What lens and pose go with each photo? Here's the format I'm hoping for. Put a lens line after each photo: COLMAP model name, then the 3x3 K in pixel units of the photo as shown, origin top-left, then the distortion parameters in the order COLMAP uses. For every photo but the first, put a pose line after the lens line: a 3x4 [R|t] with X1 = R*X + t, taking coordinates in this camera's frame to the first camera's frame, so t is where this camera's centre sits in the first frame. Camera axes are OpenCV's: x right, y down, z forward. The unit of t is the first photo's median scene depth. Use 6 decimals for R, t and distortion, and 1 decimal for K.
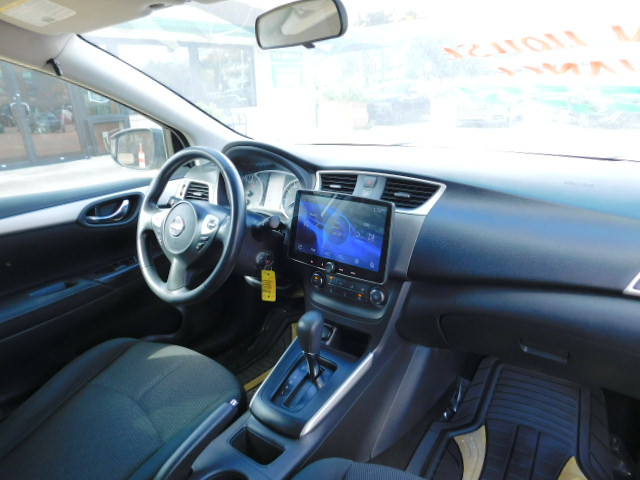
lens RADIAL K [[421.3, 0, 318.5], [0, 421.3, 237.8], [0, 0, 1]] dist [-0.071991, 0.058246]
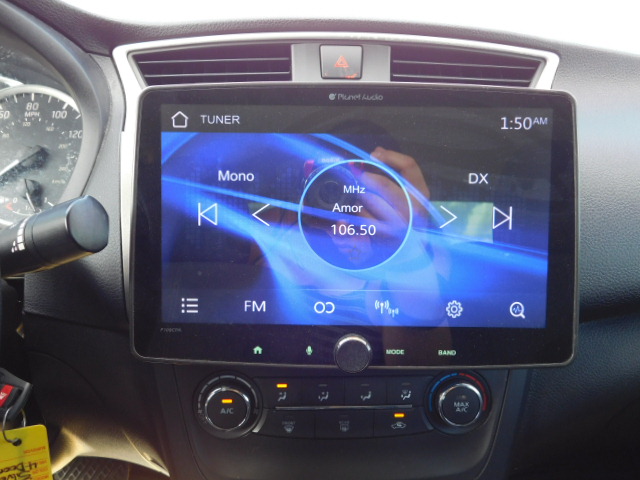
lens RADIAL K [[671.5, 0, 320.0], [0, 671.5, 240.0], [0, 0, 1]] dist [-0.010034, -0.004416]
pose [[0.769186, -0.157380, 0.619342, -0.237810], [0.164994, 0.985247, 0.045446, -0.025105], [-0.617357, 0.067231, 0.783805, 0.632800]]
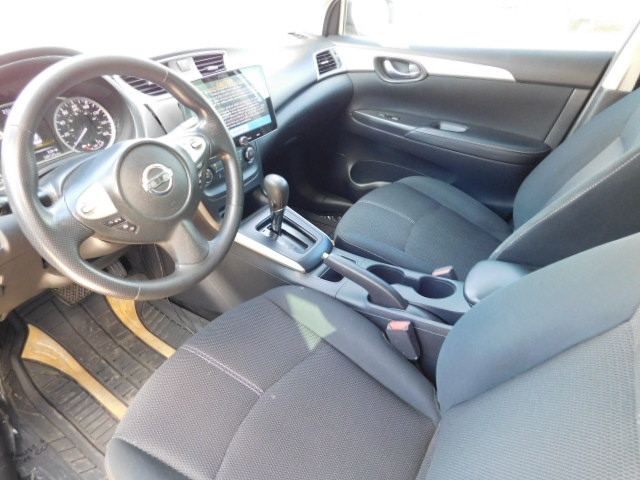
lens RADIAL K [[421.3, 0, 318.5], [0, 421.3, 237.8], [0, 0, 1]] dist [-0.071991, 0.058246]
pose [[-0.114104, -0.513843, 0.850262, -1.004784], [0.313671, 0.793440, 0.521597, -0.230052], [-0.942651, 0.326218, 0.070643, 0.784417]]
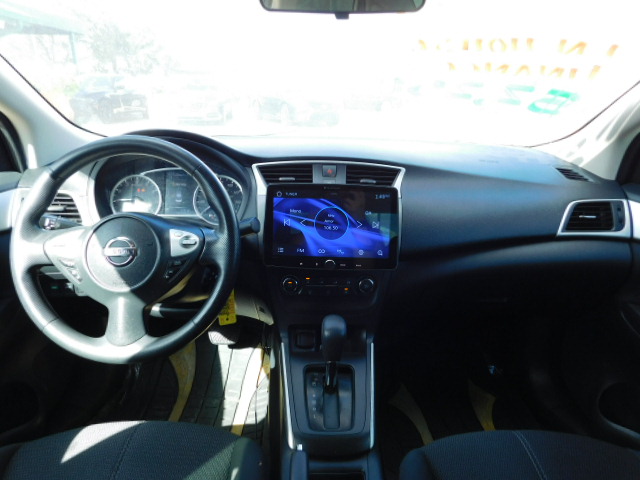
lens RADIAL K [[421.3, 0, 318.5], [0, 421.3, 237.8], [0, 0, 1]] dist [-0.071991, 0.058246]
pose [[0.782847, -0.151057, 0.603599, -0.510448], [0.149457, 0.987333, 0.053250, -0.038631], [-0.603997, 0.048525, 0.795508, 0.270806]]
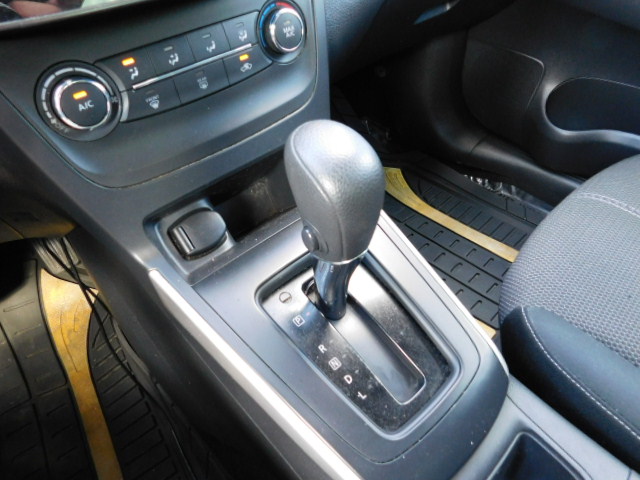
lens RADIAL K [[421.3, 0, 318.5], [0, 421.3, 237.8], [0, 0, 1]] dist [-0.071991, 0.058246]
pose [[0.203966, -0.677779, 0.706409, -0.227518], [0.349196, 0.724483, 0.594295, 0.063484], [-0.914582, 0.125459, 0.384448, 0.831605]]
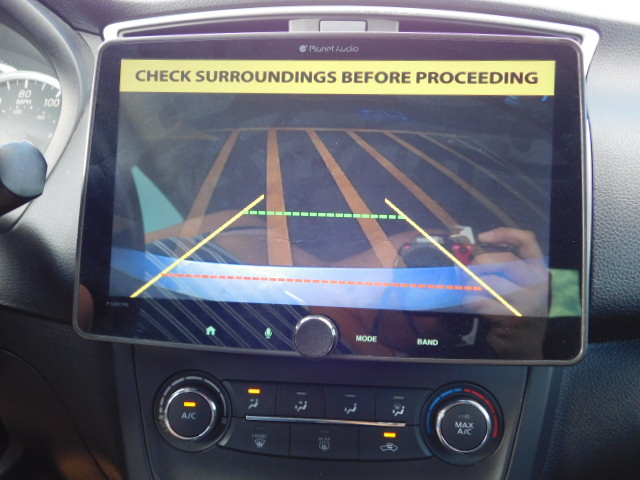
lens RADIAL K [[755.7, 0, 320.0], [0, 755.7, 240.0], [0, 0, 1]] dist [0.021169, 0.013137]
pose [[0.844839, -0.063916, 0.531189, -0.184712], [0.130224, 0.987546, -0.088290, 0.051775], [-0.518931, 0.143765, 0.842640, 0.601463]]
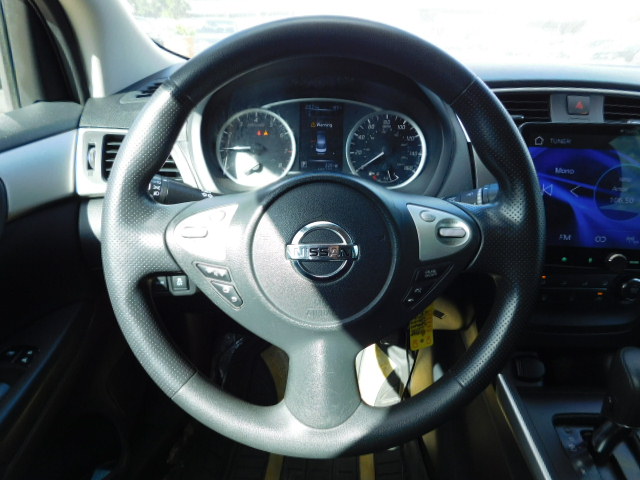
lens RADIAL K [[421.3, 0, 318.5], [0, 421.3, 237.8], [0, 0, 1]] dist [-0.071991, 0.058246]
pose [[0.801613, -0.207432, 0.560704, -0.552264], [0.141443, 0.977054, 0.159246, -0.097071], [-0.580871, -0.048346, 0.812559, 0.752008]]
